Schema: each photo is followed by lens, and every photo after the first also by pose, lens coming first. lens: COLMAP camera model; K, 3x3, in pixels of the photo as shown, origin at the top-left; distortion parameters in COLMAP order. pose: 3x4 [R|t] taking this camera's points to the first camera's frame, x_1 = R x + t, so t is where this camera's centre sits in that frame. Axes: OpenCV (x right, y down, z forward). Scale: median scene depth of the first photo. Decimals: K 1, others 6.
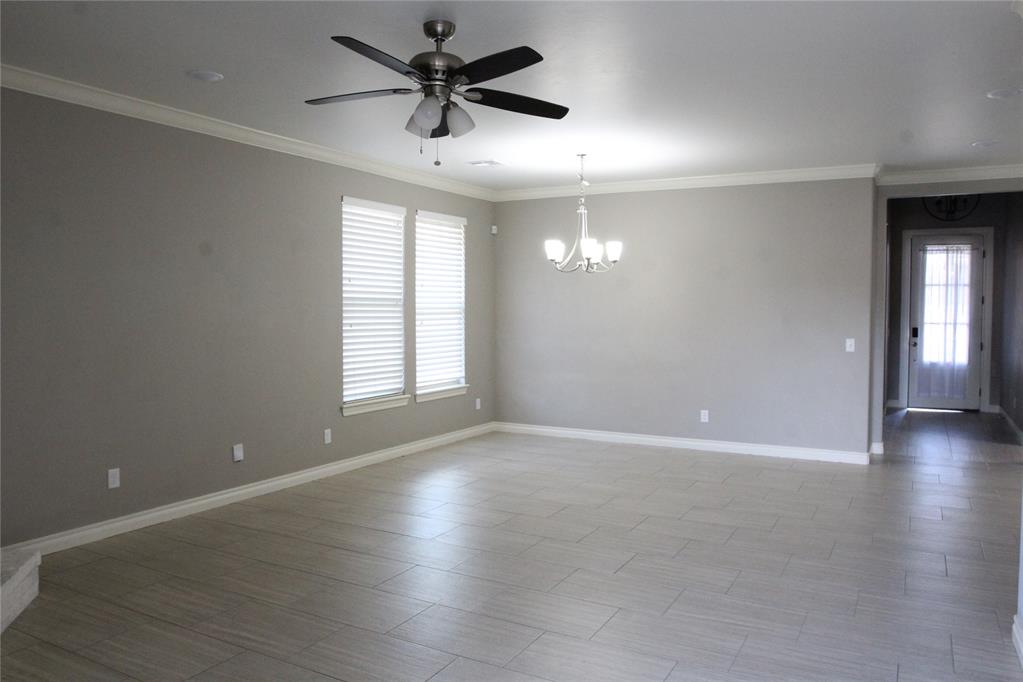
lens RADIAL K [[740.6, 0, 515.0], [0, 740.6, 337.3], [0, 0, 1]] dist [-0.075760, 0.004628]
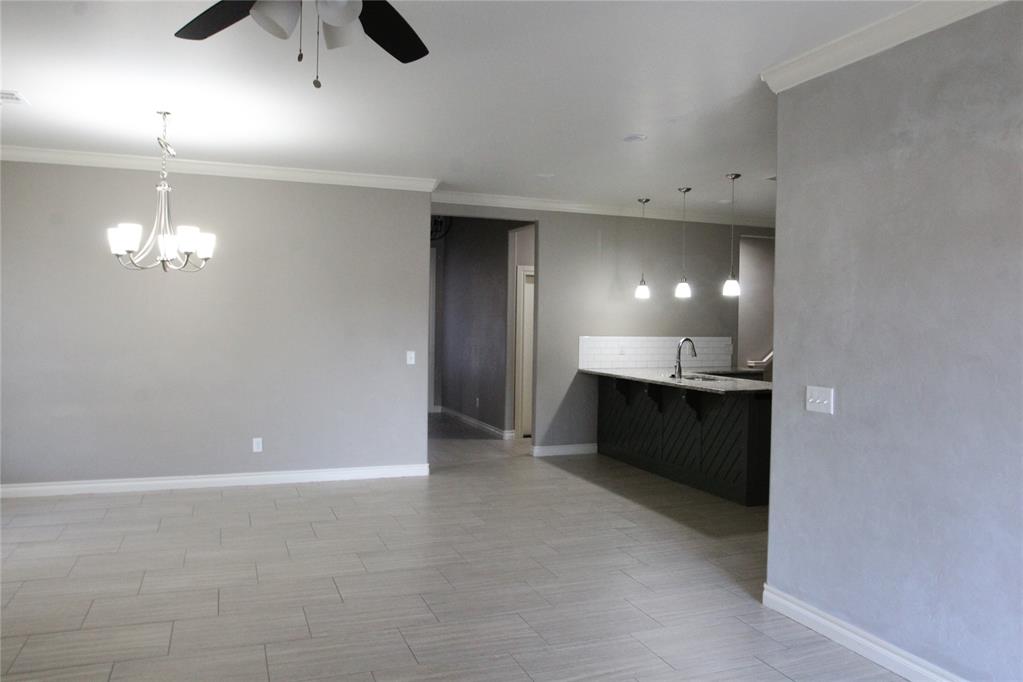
lens RADIAL K [[740.6, 0, 515.0], [0, 740.6, 337.3], [0, 0, 1]] dist [-0.075760, 0.004628]
pose [[0.638584, -0.010192, 0.769485, -0.241776], [0.019609, 0.999803, -0.003030, -0.011927], [-0.769303, 0.017024, 0.638658, 0.259030]]
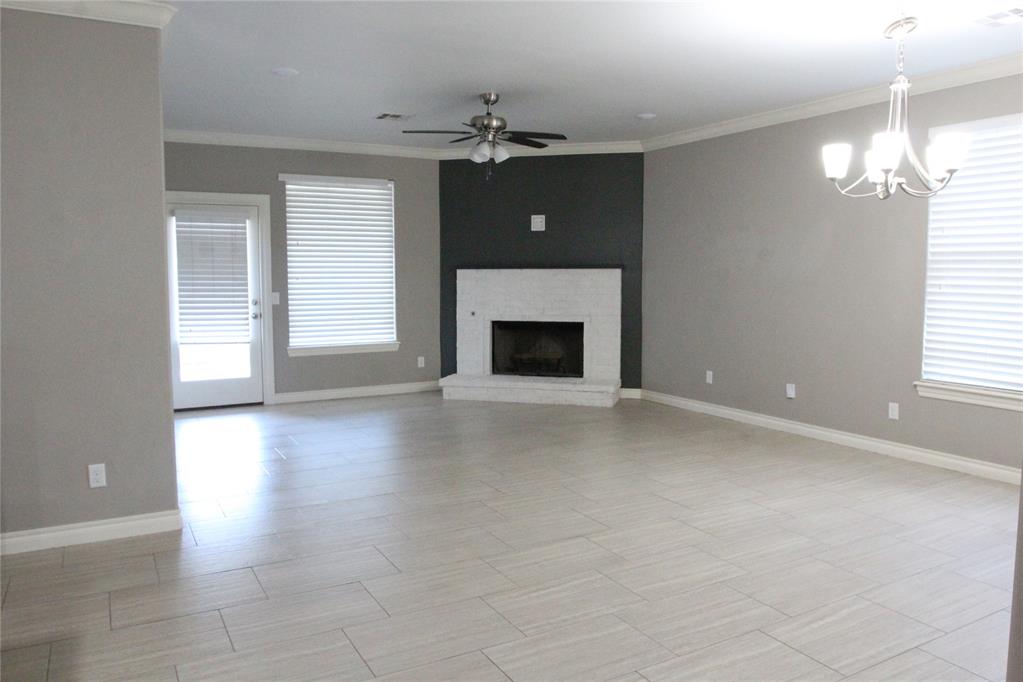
lens RADIAL K [[740.6, 0, 515.0], [0, 740.6, 337.3], [0, 0, 1]] dist [-0.075760, 0.004628]
pose [[-0.515437, 0.075772, -0.853571, 0.698512], [-0.035779, 0.993311, 0.109783, -0.031880], [0.856180, 0.087126, -0.509279, 1.021423]]
